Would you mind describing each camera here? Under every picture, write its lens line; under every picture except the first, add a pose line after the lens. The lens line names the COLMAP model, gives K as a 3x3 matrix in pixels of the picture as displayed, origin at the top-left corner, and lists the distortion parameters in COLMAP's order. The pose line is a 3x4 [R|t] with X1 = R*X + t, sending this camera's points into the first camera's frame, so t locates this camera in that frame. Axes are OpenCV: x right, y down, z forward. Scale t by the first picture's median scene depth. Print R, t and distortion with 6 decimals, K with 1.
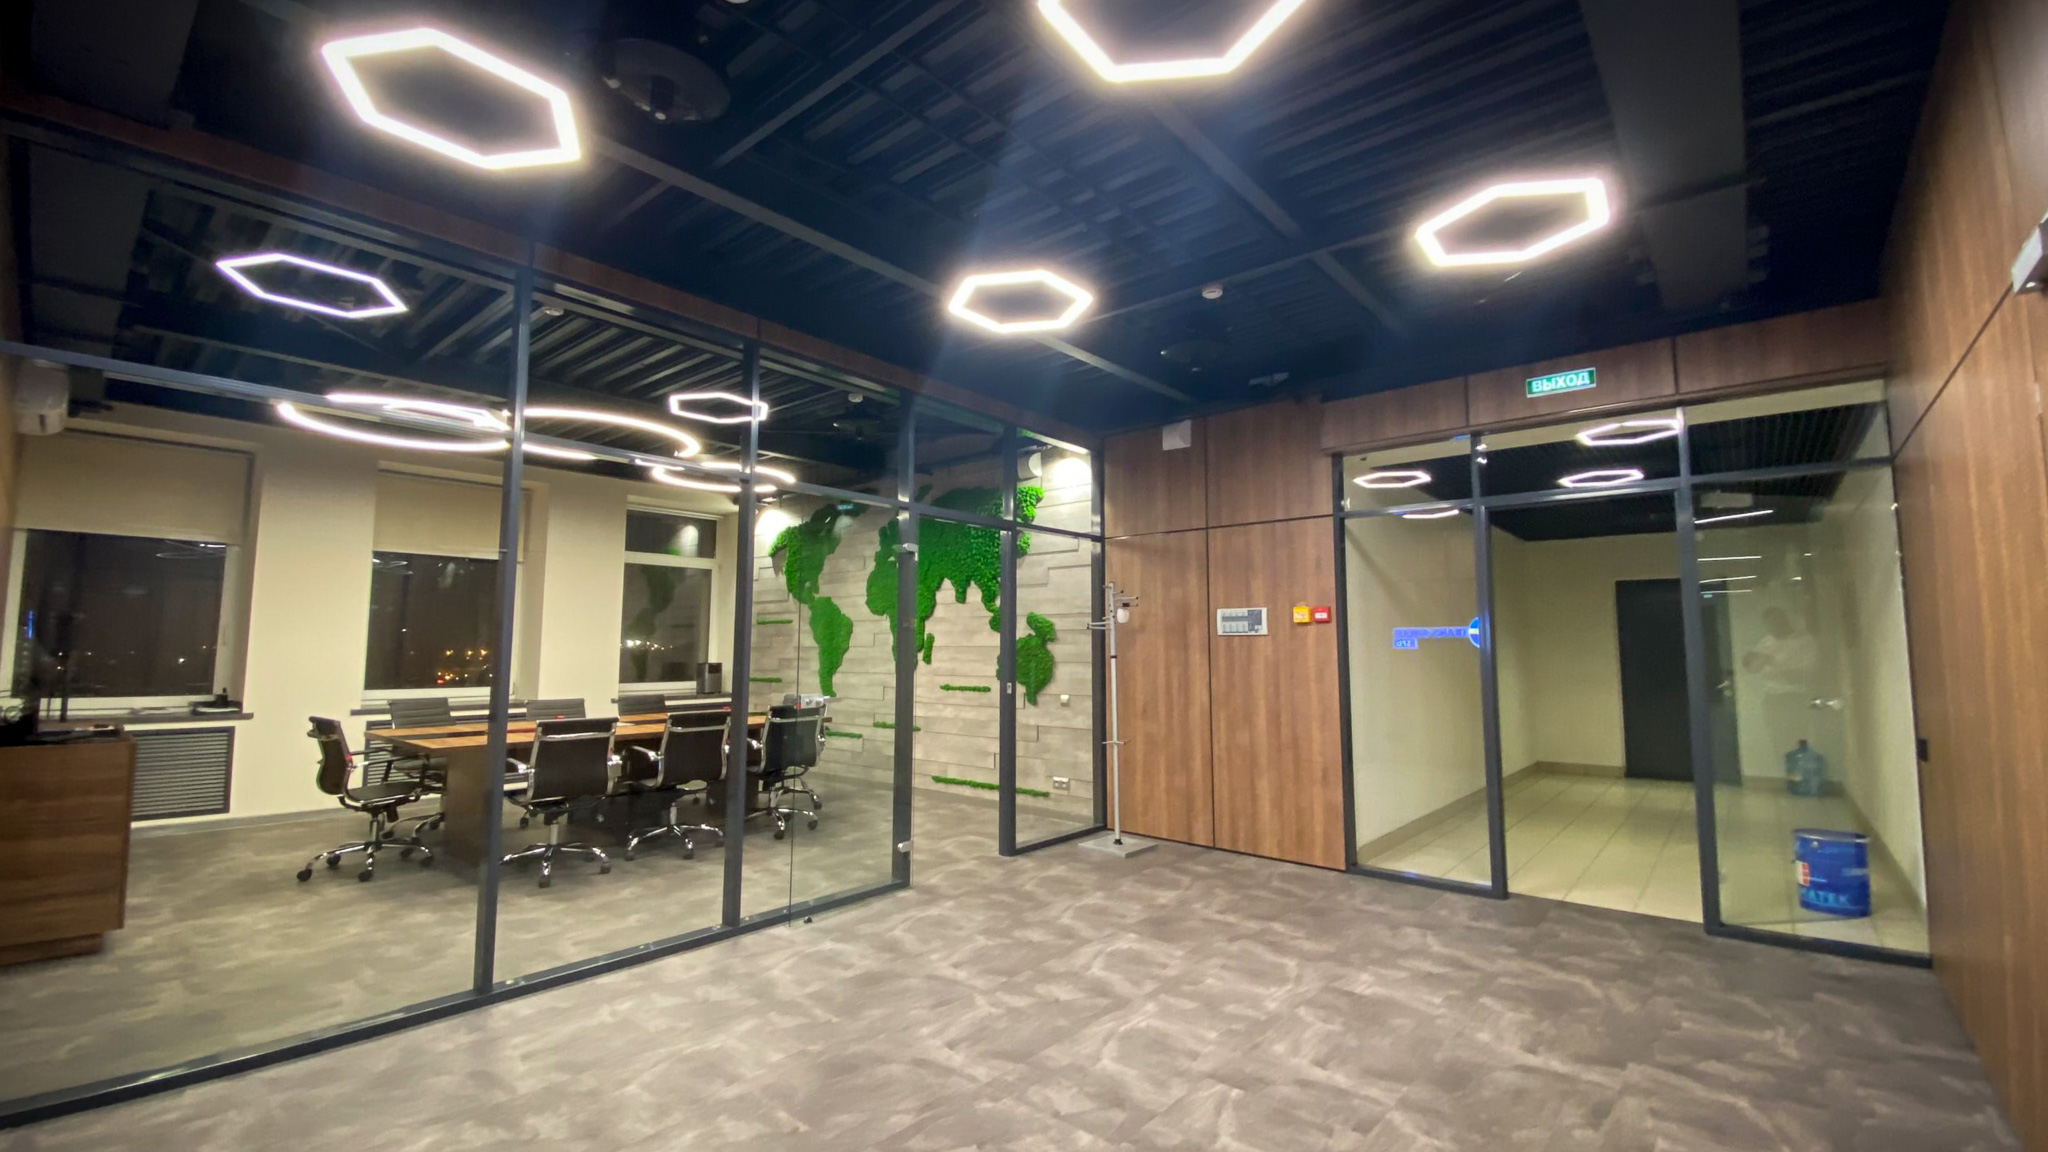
lens RADIAL K [[837.8, 0, 1020.9], [0, 837.8, 568.7], [0, 0, 1]] dist [0.010235, -0.017153]
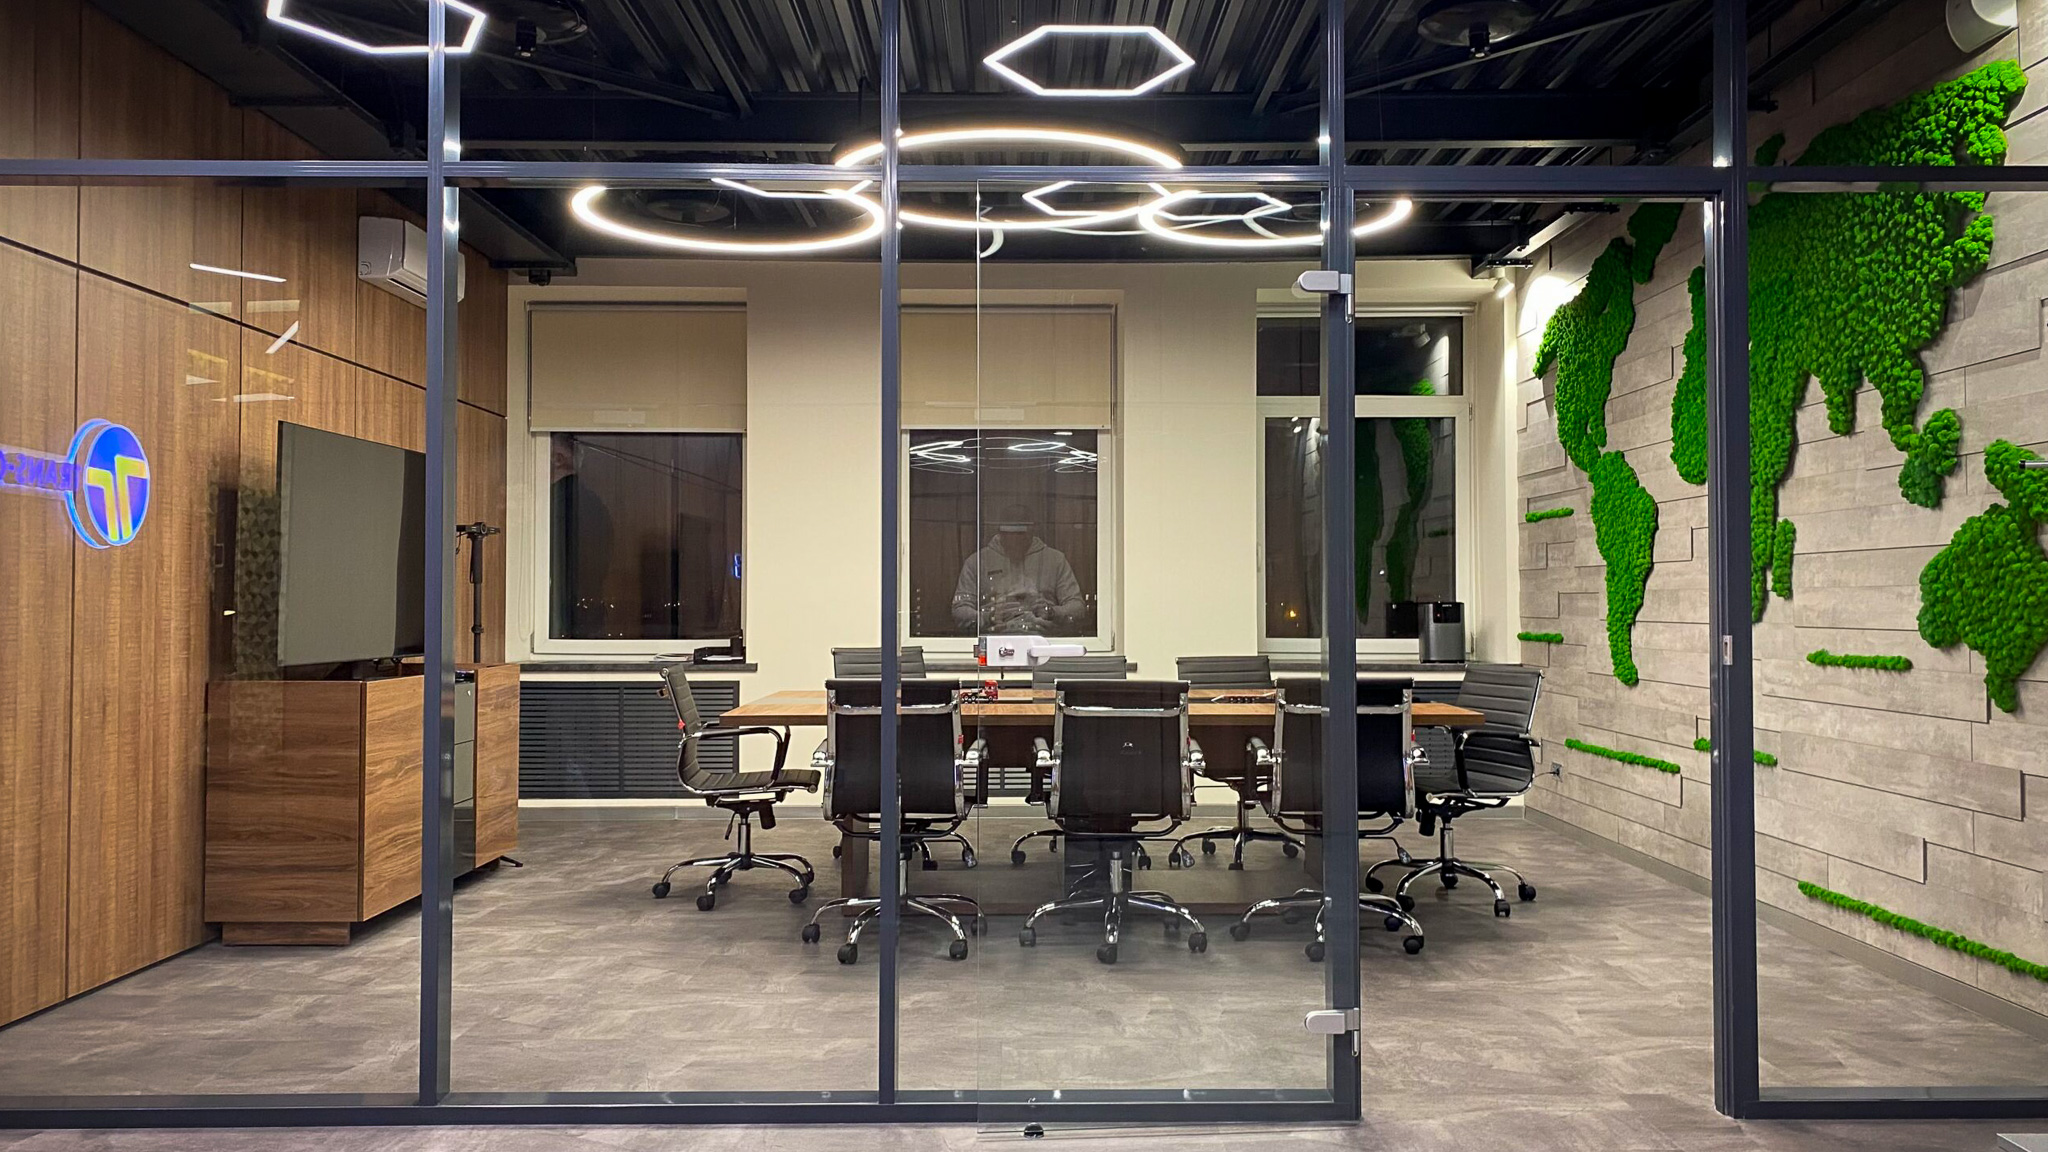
lens RADIAL K [[1557.0, 0, 1028.3], [0, 1557.0, 577.2], [0, 0, 1]] dist [0.026020, 0.004023]
pose [[0.657028, -0.011068, -0.753785, 0.214209], [0.071512, 0.996298, 0.047705, 0.044409], [0.750467, -0.085248, 0.655387, 0.260421]]
